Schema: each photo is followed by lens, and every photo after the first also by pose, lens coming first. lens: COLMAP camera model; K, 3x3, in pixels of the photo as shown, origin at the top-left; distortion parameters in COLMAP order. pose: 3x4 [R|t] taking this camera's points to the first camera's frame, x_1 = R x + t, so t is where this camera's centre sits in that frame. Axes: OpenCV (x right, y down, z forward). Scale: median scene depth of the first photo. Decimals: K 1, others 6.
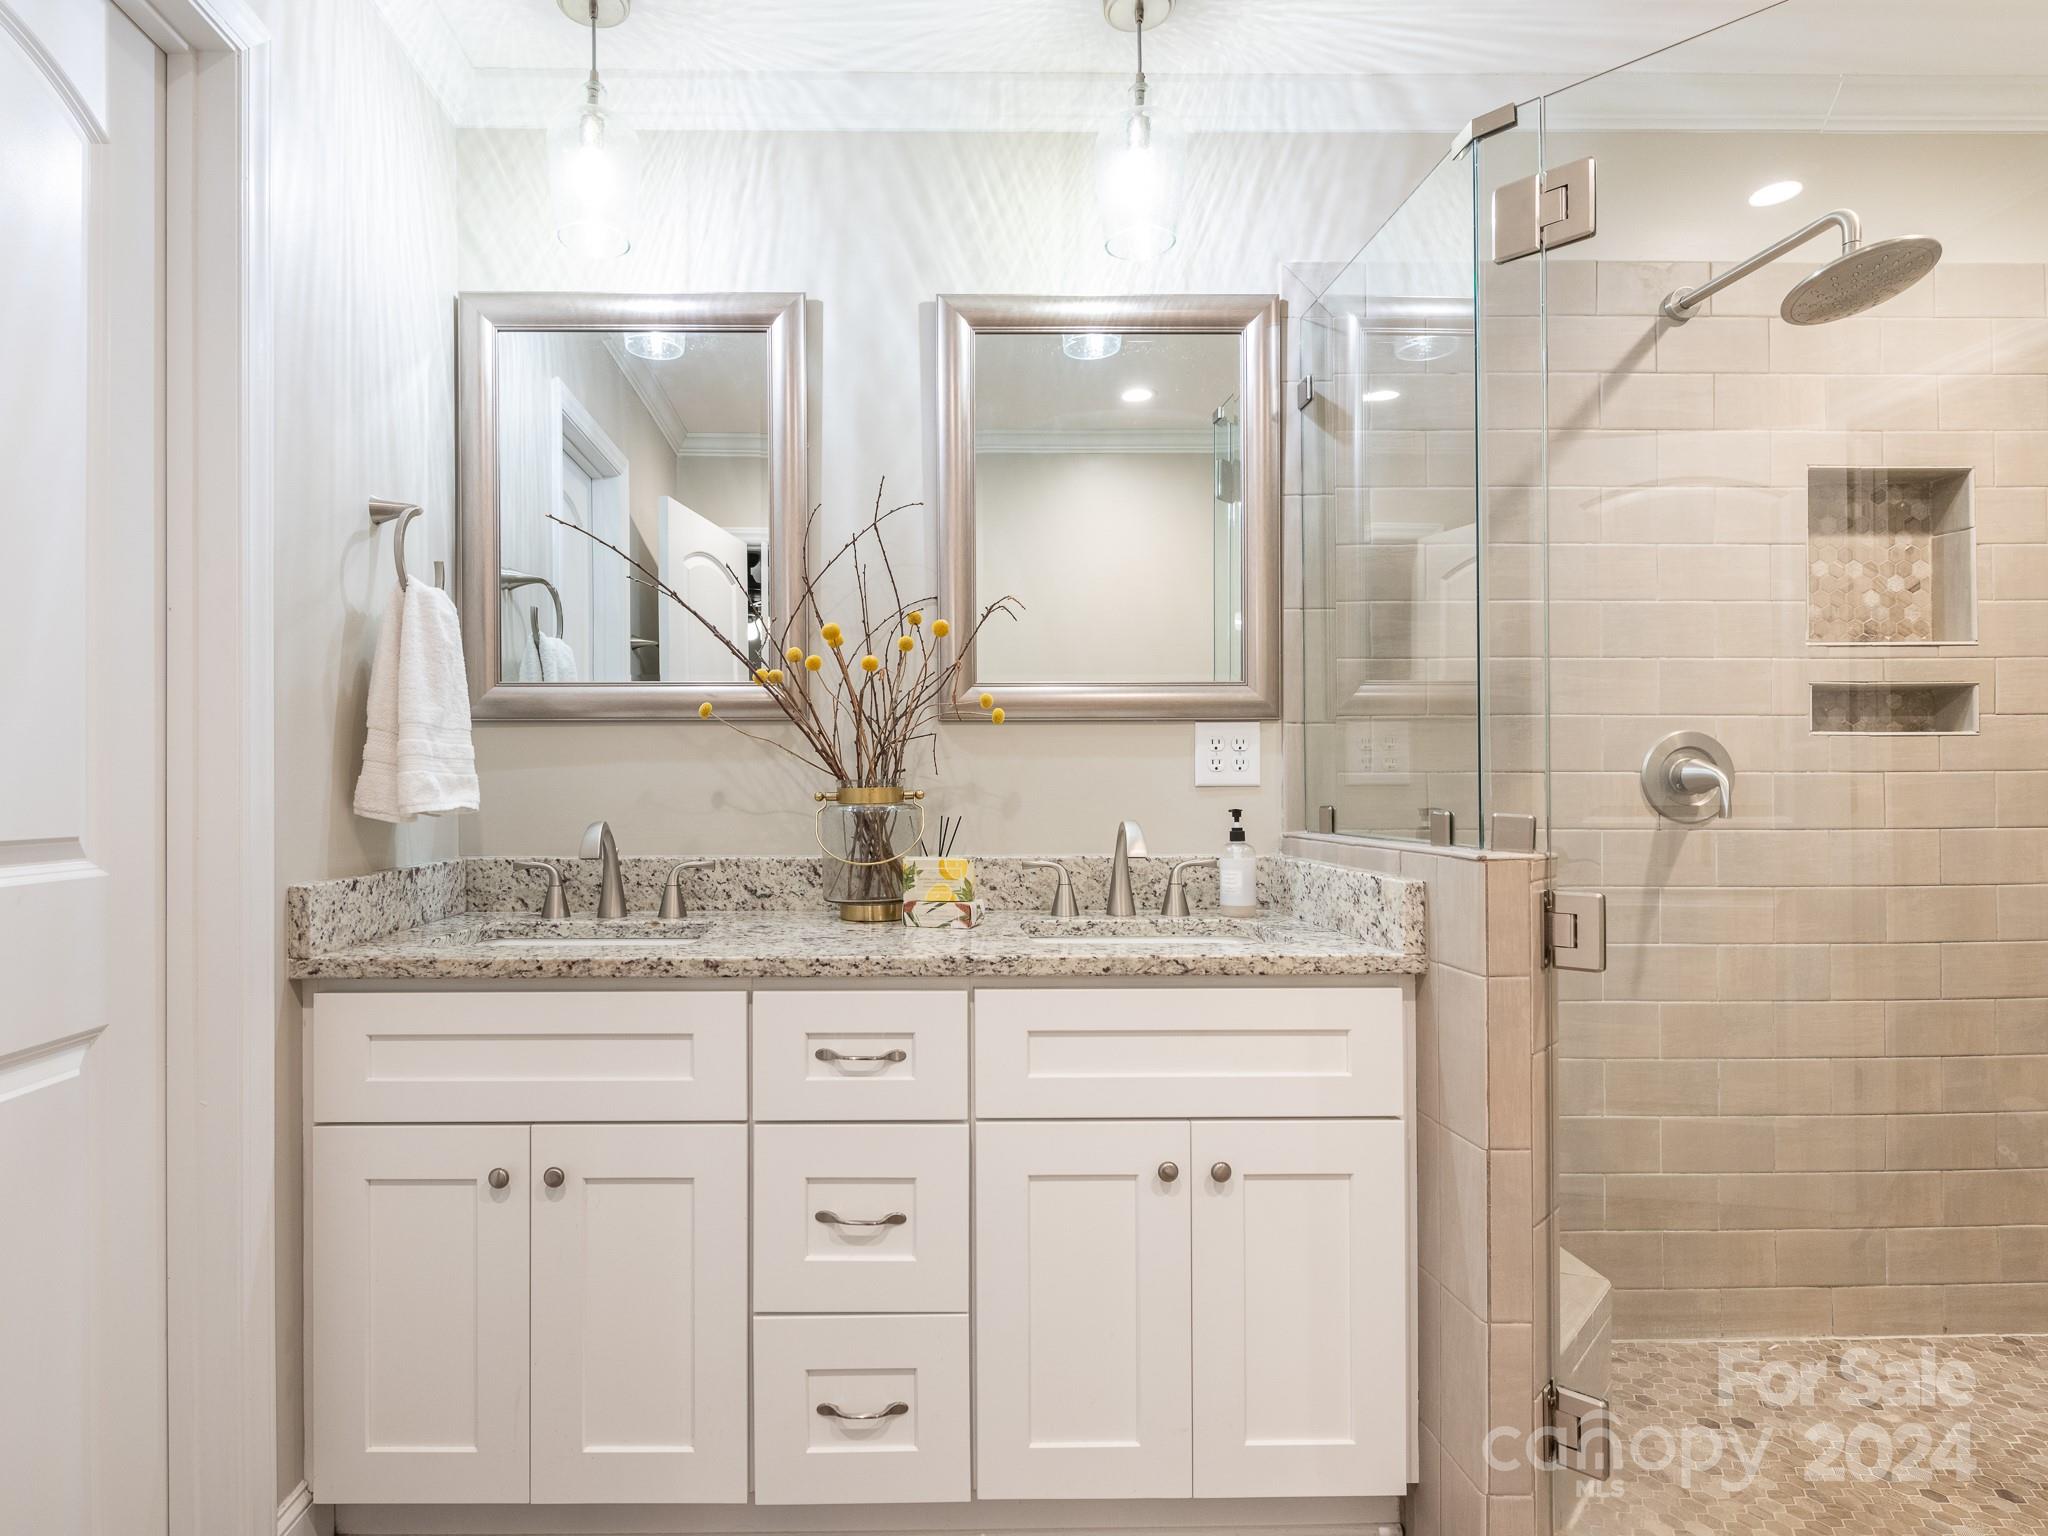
lens RADIAL K [[1058.1, 0, 1024.0], [0, 1058.1, 768.0], [0, 0, 1]] dist [0.005550, -0.007633]
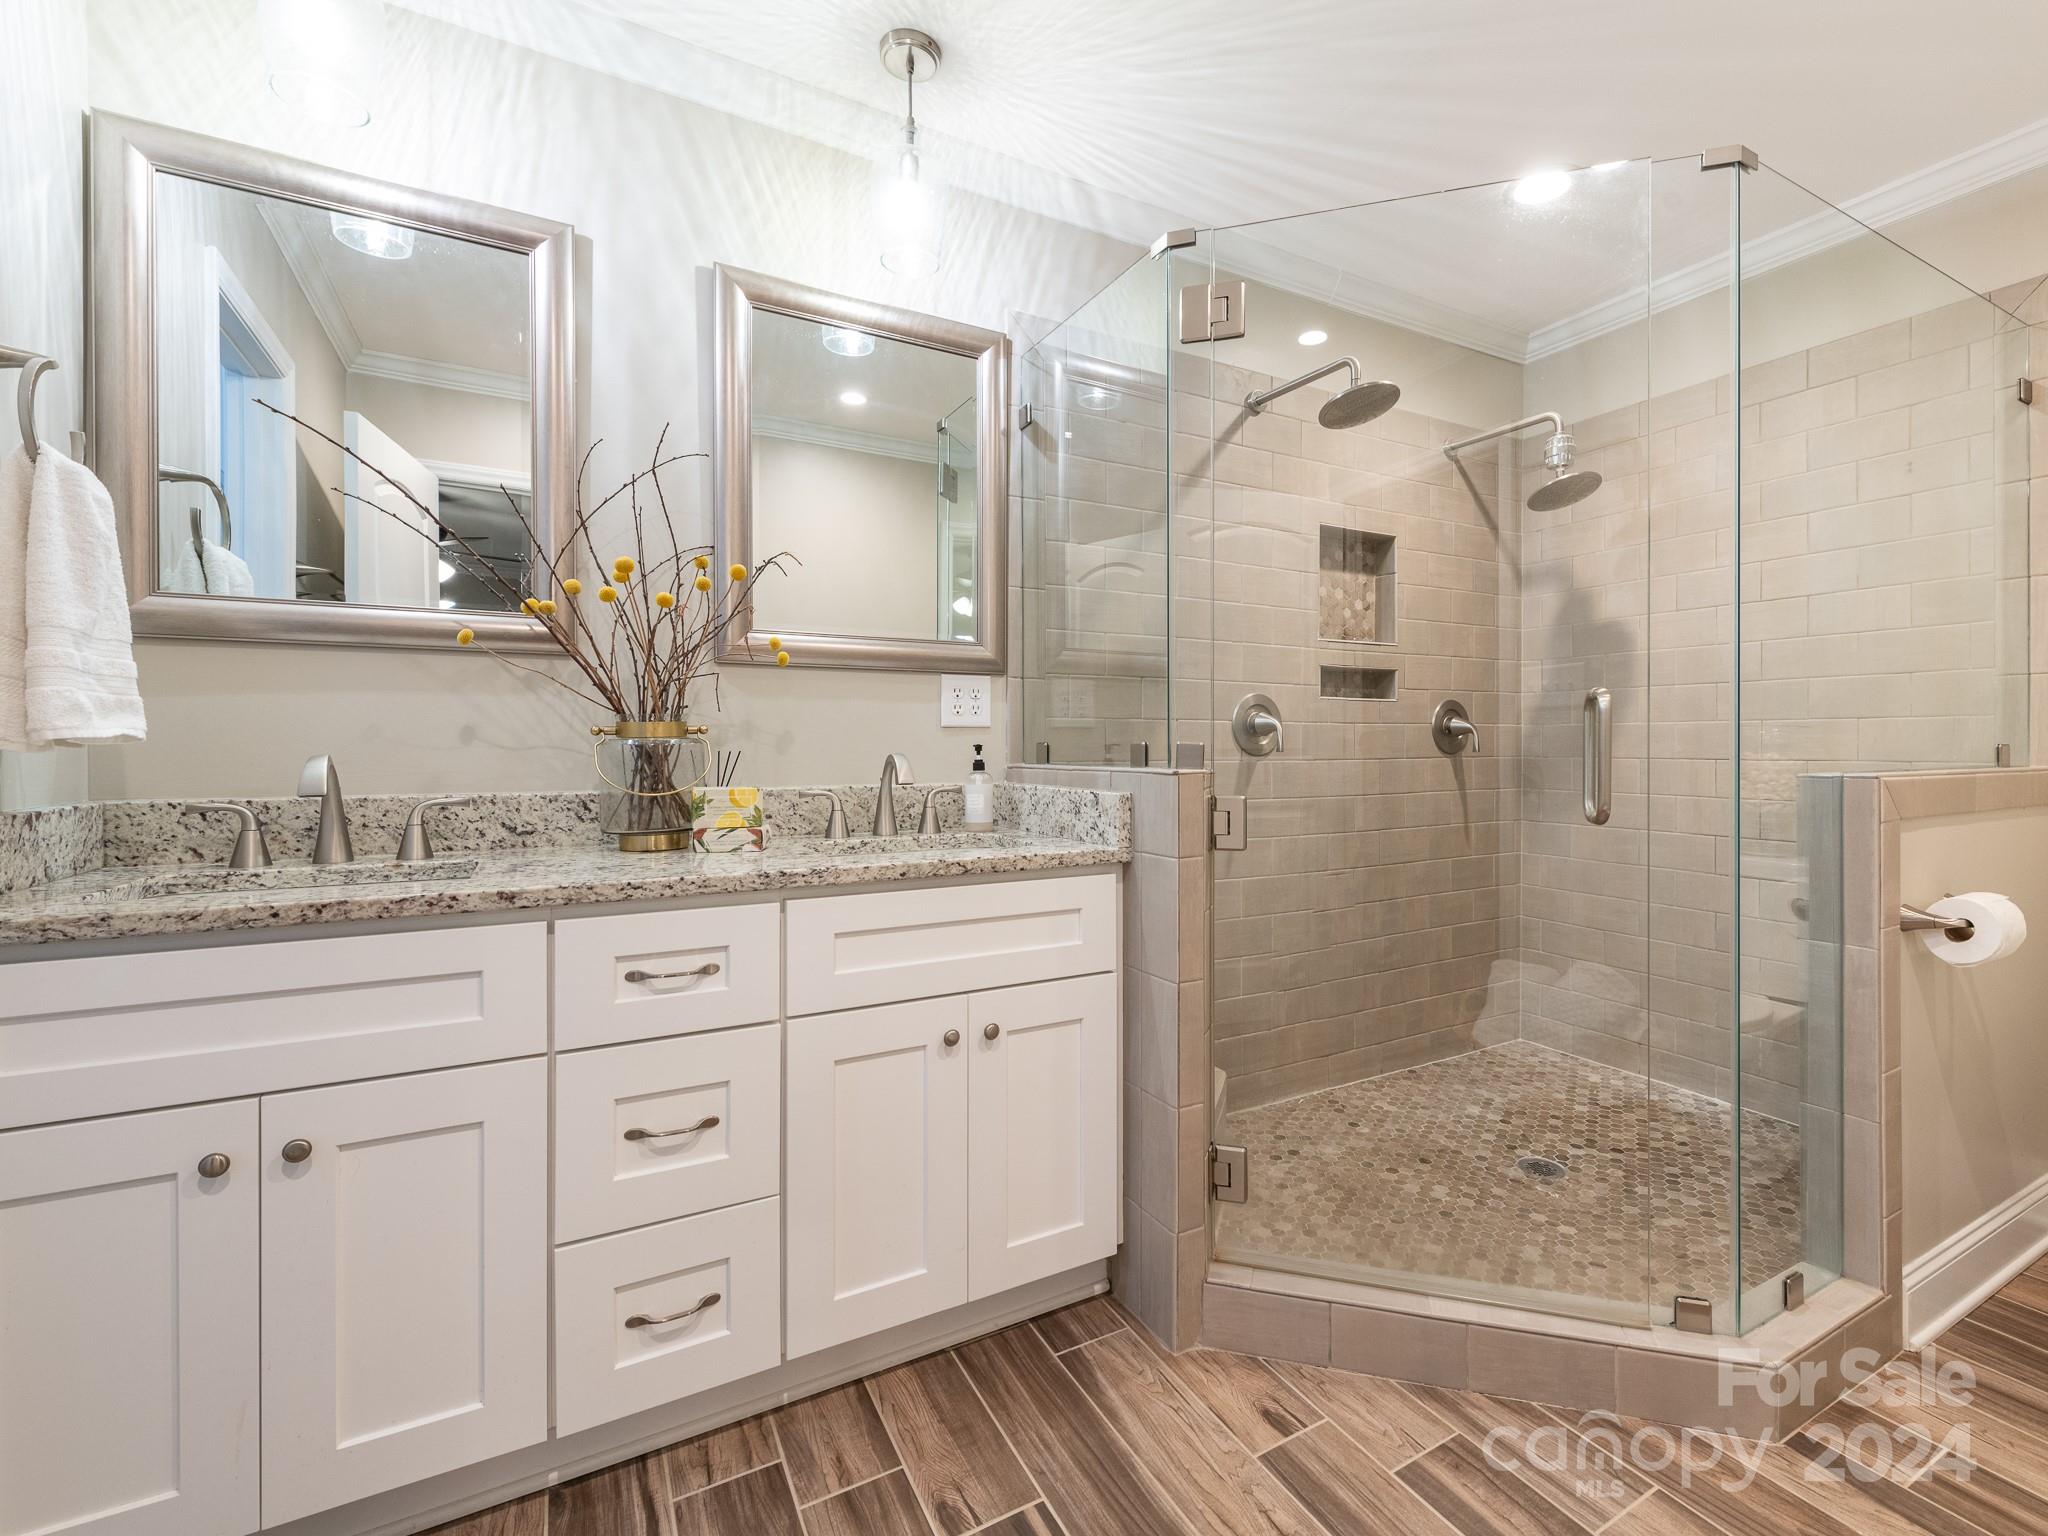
lens RADIAL K [[894.3, 0, 1024.0], [0, 894.3, 768.0], [0, 0, 1]] dist [0.008146, -0.004915]
pose [[0.882067, -0.004000, 0.471107, -0.240934], [0.000728, 0.999974, 0.007127, 0.058048], [-0.471124, -0.005944, 0.882047, 0.053692]]
